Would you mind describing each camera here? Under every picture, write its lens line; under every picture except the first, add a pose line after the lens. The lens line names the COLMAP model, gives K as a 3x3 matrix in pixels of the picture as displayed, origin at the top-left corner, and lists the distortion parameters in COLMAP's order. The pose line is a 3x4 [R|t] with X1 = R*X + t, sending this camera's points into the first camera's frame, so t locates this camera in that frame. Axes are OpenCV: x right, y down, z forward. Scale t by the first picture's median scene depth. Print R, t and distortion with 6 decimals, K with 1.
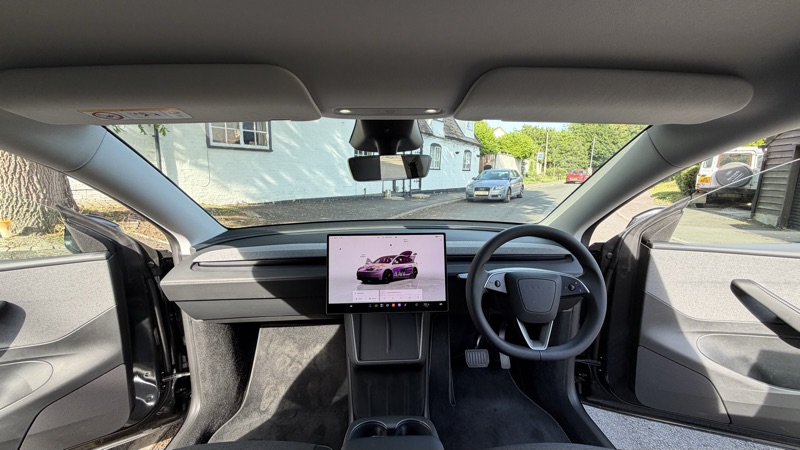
lens RADIAL K [[319.4, 0, 394.9], [0, 319.4, 223.0], [0, 0, 1]] dist [0.000993, 0.000427]
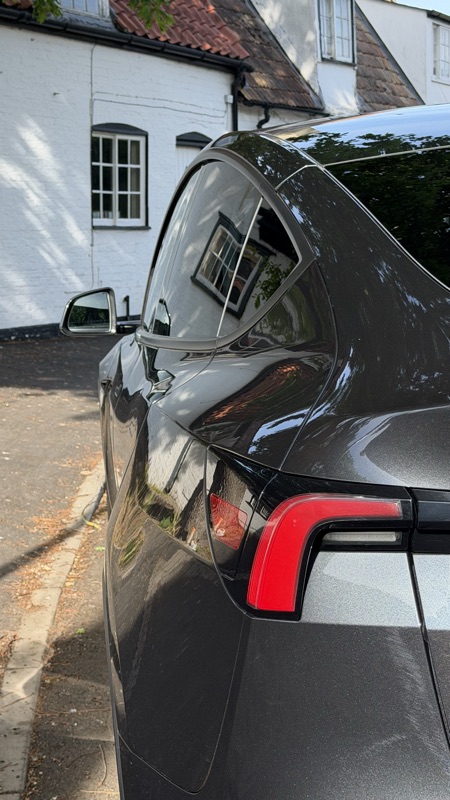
lens RADIAL K [[1323.0, 0, 224.7], [0, 1323.0, 403.4], [0, 0, 1]] dist [0.135322, 0.020854]
pose [[0.996703, -0.058130, 0.056609, -0.827125], [0.060238, 0.997525, -0.036271, 0.542008], [-0.054361, 0.039562, 0.997737, -3.292787]]
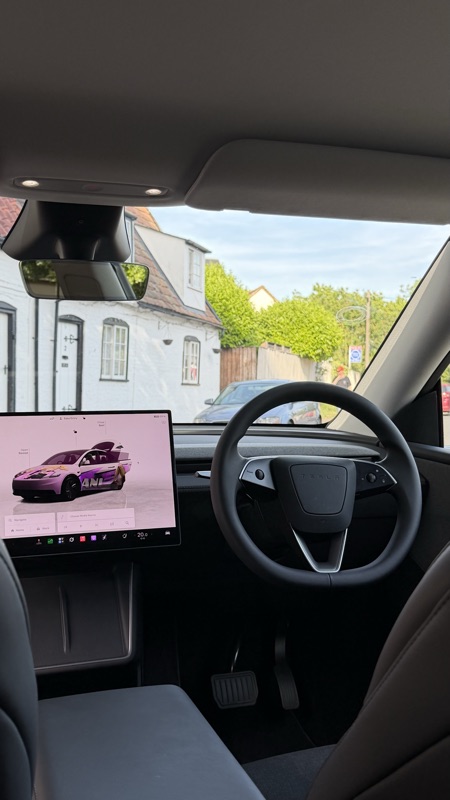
lens RADIAL K [[822.3, 0, 224.9], [0, 822.3, 399.9], [0, 0, 1]] dist [0.111341, -0.003166]
pose [[0.966307, -0.006865, 0.257301, -0.130934], [0.046205, 0.988032, -0.147163, 0.238715], [-0.253211, 0.154094, 0.955060, -0.451516]]
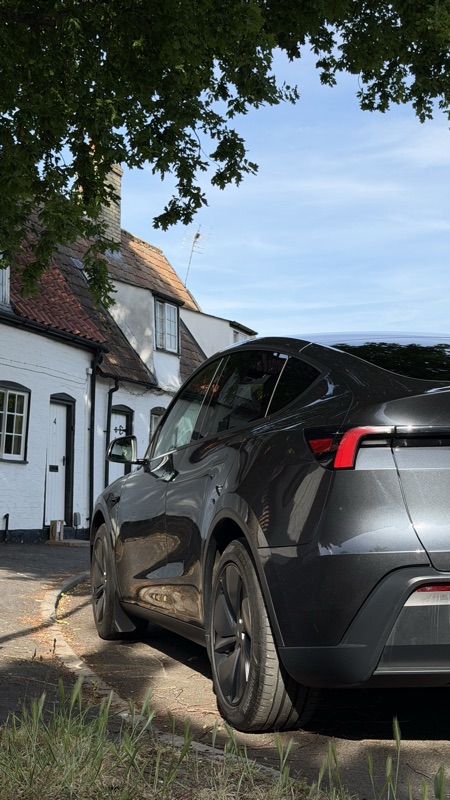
lens RADIAL K [[1183.4, 0, 225.0], [0, 1183.4, 400.0], [0, 0, 1]] dist [0.272358, 0.001310]
pose [[0.971501, 0.014405, 0.236597, -1.954828], [0.045382, 0.968383, -0.245306, 1.403105], [-0.232650, 0.249052, 0.940131, -5.345038]]
